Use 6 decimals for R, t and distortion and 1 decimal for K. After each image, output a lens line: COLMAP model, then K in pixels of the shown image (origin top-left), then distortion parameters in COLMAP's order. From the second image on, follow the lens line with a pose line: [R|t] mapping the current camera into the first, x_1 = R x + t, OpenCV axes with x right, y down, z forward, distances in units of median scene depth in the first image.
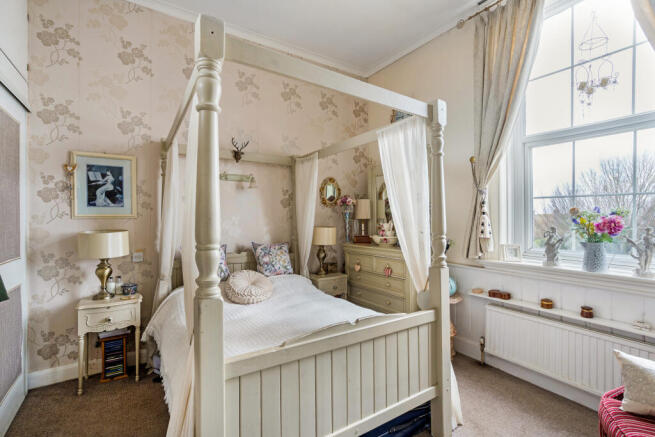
lens RADIAL K [[297.1, 0, 327.5], [0, 297.1, 218.5], [0, 0, 1]] dist [0.002078, 0.000386]
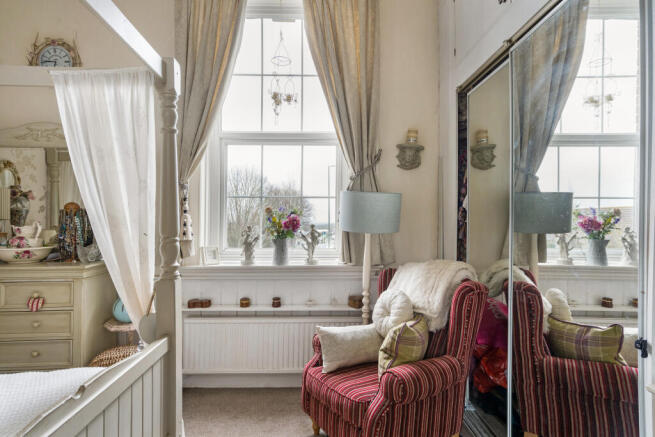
lens RADIAL K [[344.7, 0, 327.5], [0, 344.7, 218.5], [0, 0, 1]] dist [-0.006199, -0.000553]
pose [[0.542363, -0.004948, 0.840130, -0.089349], [0.002713, 0.999988, 0.004138, -0.000849], [-0.840140, 0.000035, 0.542370, 0.136631]]
